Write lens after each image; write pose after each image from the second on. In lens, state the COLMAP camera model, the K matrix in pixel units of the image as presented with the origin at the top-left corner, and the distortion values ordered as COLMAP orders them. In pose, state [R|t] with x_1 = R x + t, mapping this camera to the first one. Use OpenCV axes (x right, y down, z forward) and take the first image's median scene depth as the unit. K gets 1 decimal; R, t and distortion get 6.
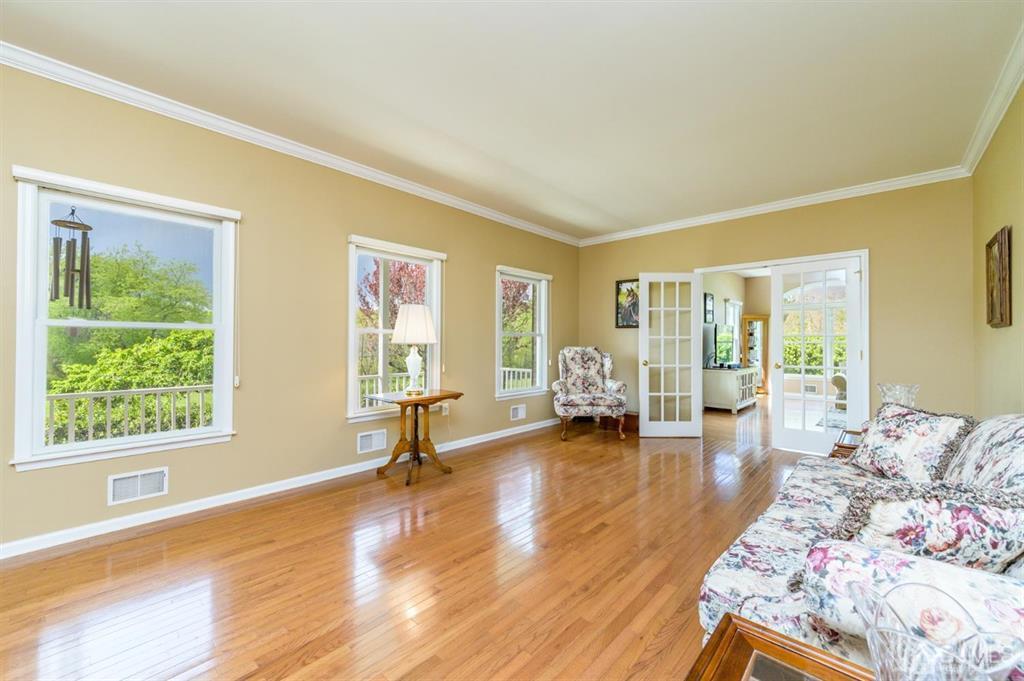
lens RADIAL K [[403.2, 0, 510.9], [0, 403.2, 339.6], [0, 0, 1]] dist [0.000679, 0.000135]
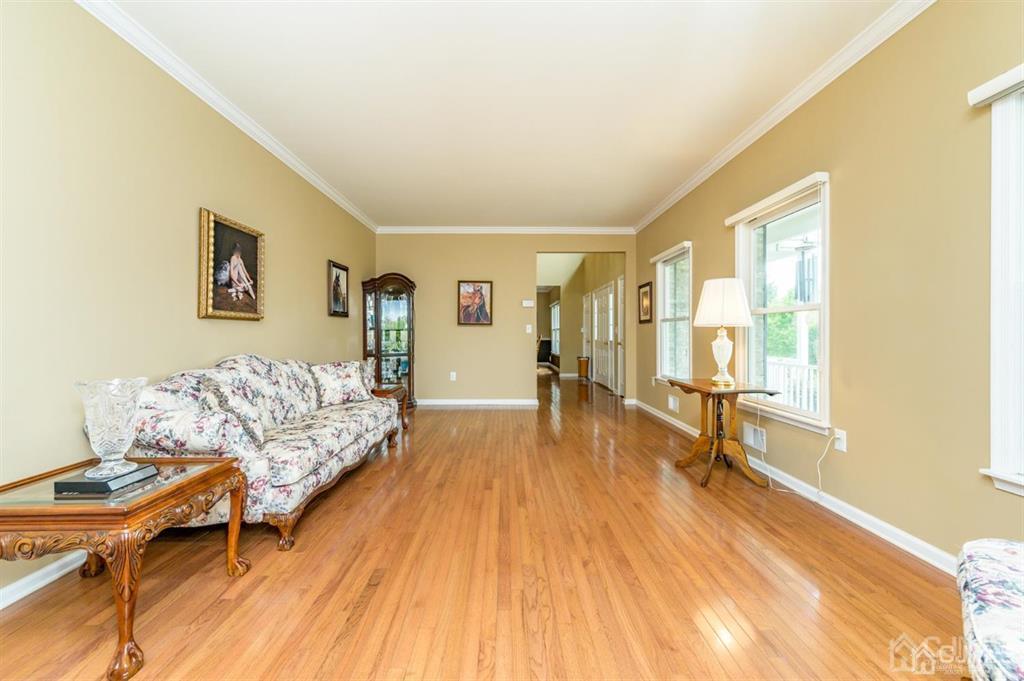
lens RADIAL K [[403.2, 0, 512.3], [0, 403.2, 335.4], [0, 0, 1]] dist [0.000679, 0.000135]
pose [[-0.722258, -0.004017, -0.691612, 0.741257], [0.005235, 0.999923, -0.011275, 0.042722], [0.691604, -0.011764, -0.722181, 1.445086]]
